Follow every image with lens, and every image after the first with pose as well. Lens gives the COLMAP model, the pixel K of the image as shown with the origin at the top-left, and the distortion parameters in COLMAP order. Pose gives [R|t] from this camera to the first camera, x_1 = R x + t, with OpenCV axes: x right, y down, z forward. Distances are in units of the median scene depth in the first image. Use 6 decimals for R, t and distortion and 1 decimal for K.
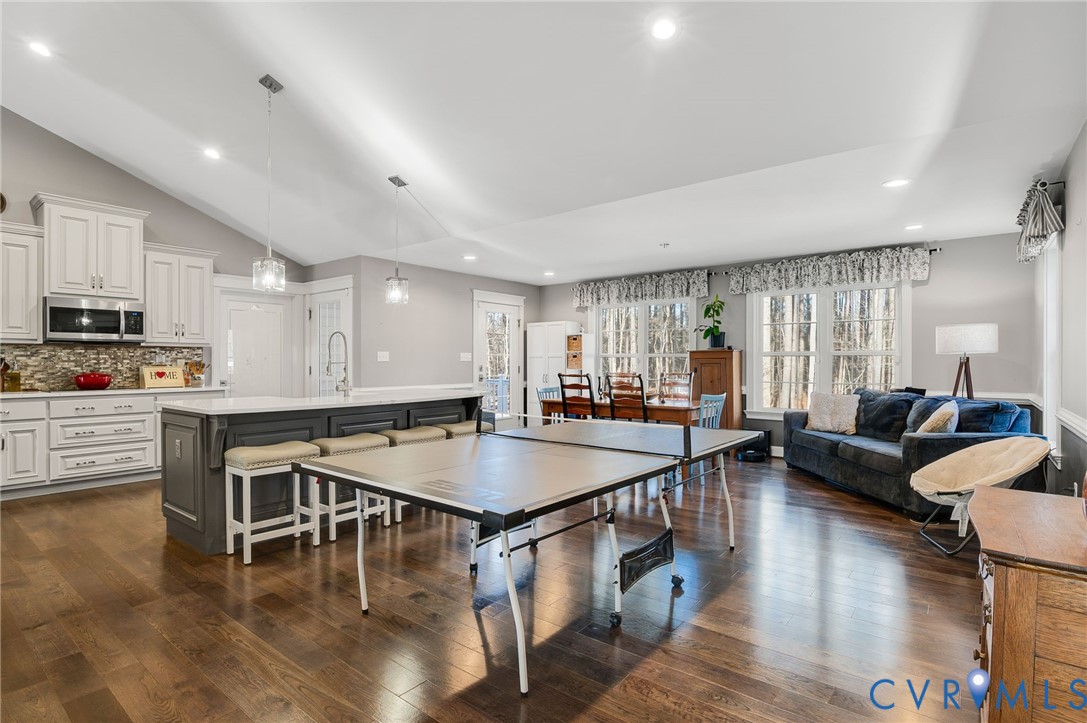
lens RADIAL K [[544.2, 0, 543.5], [0, 544.2, 361.5], [0, 0, 1]] dist [0.014007, -0.000017]
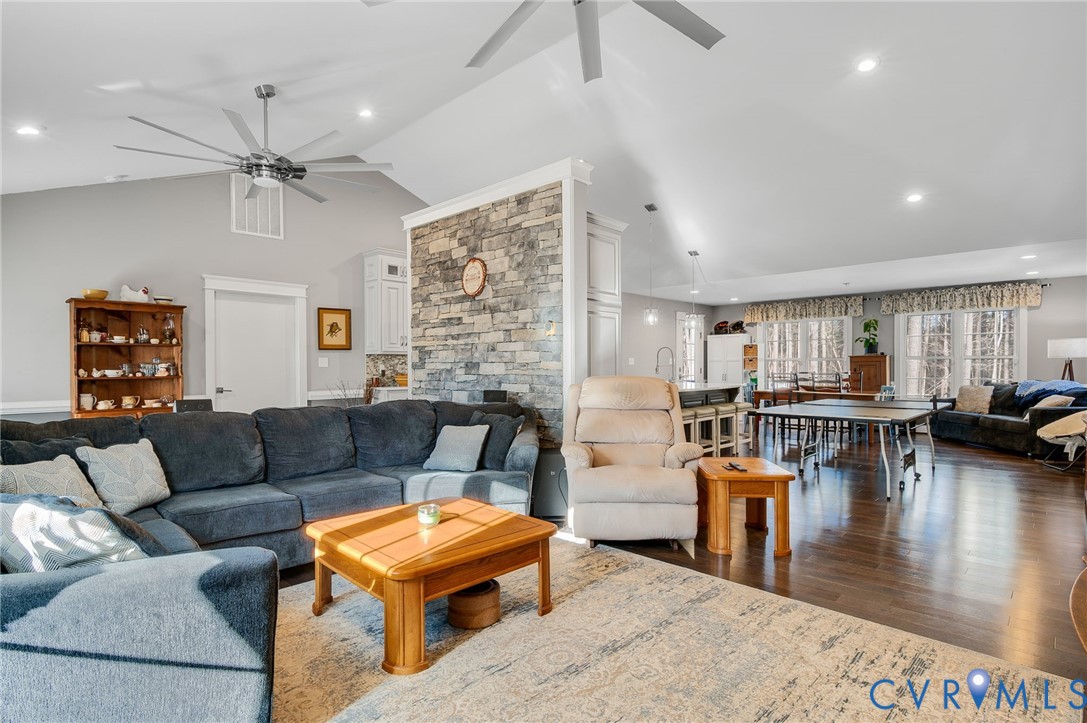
lens RADIAL K [[547.8, 0, 555.0], [0, 547.8, 373.5], [0, 0, 1]] dist [0.004204, 0.000788]
pose [[0.996890, -0.002914, -0.078746, -0.400706], [0.004196, 0.999861, 0.016115, -0.001305], [0.078688, -0.016395, 0.996764, -0.475854]]
